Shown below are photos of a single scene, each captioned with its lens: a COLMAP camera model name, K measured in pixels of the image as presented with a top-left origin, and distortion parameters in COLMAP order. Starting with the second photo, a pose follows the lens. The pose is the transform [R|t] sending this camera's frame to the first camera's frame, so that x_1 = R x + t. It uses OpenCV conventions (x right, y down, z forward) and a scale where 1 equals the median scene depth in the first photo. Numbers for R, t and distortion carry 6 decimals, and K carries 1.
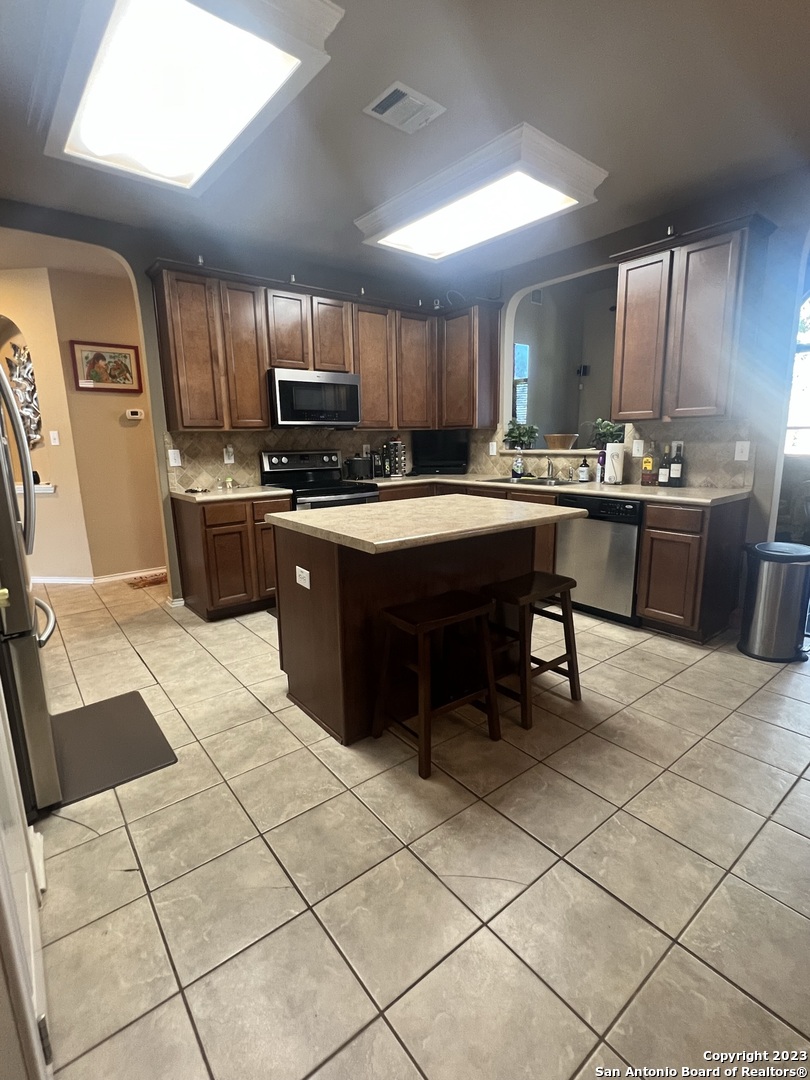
lens RADIAL K [[507.0, 0, 405.7], [0, 507.0, 539.5], [0, 0, 1]] dist [0.003663, 0.001358]
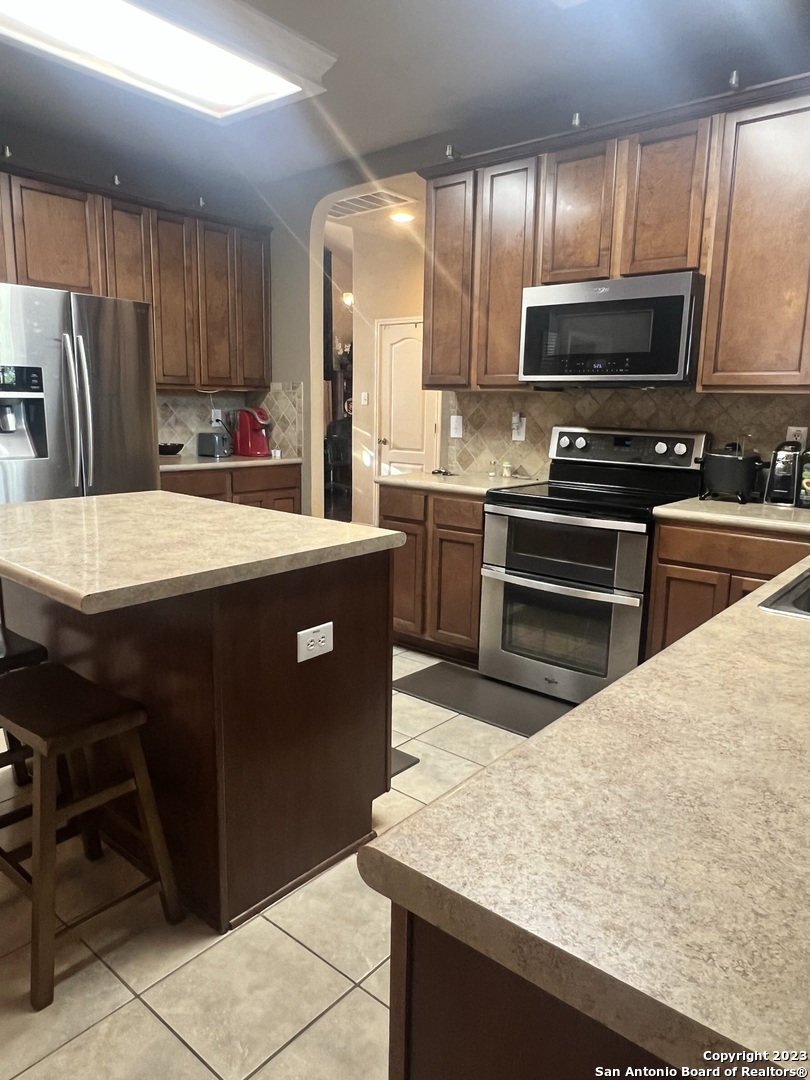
lens RADIAL K [[729.1, 0, 402.8], [0, 729.1, 539.6], [0, 0, 1]] dist [-0.001034, 0.002290]
pose [[0.195635, 0.201387, -0.959776, 0.749508], [-0.213337, 0.963989, 0.158786, -0.193242], [0.957191, 0.173692, 0.231553, 0.881364]]
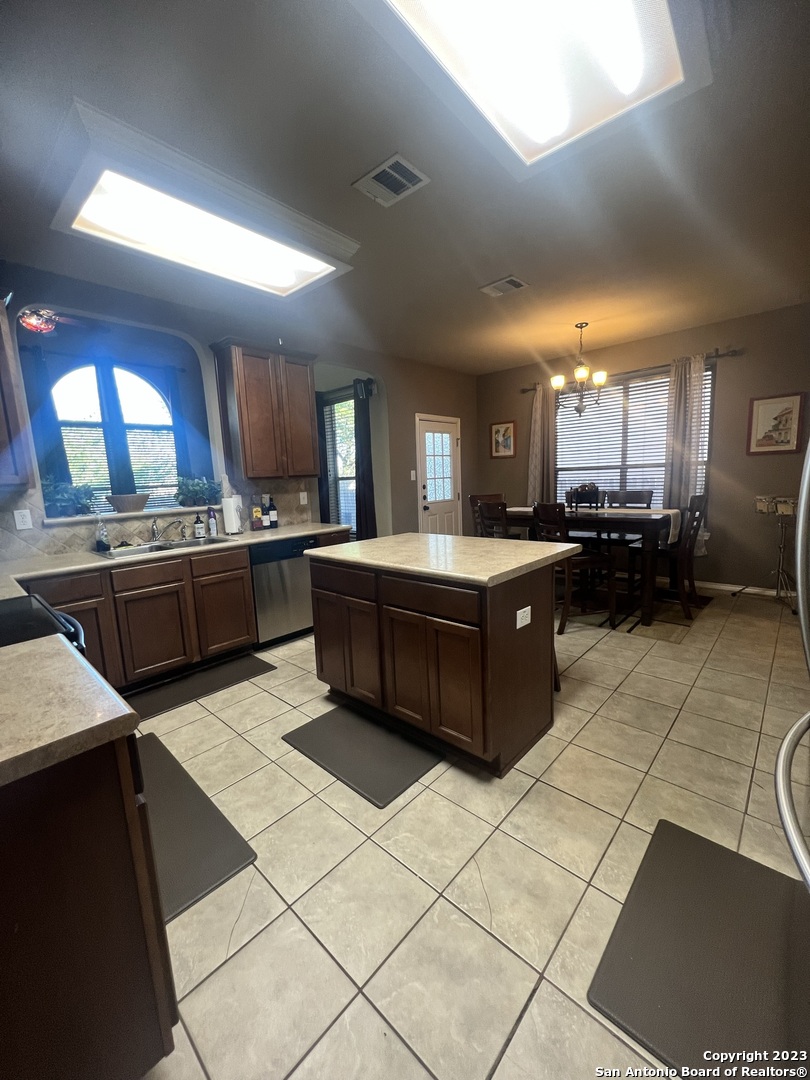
lens RADIAL K [[429.9, 0, 403.9], [0, 429.9, 534.6], [0, 0, 1]] dist [-0.000129, -0.000072]
pose [[-0.147454, -0.109936, 0.982940, -0.734372], [0.236461, 0.961066, 0.142961, -0.195475], [-0.960387, 0.253507, -0.115717, 0.943637]]
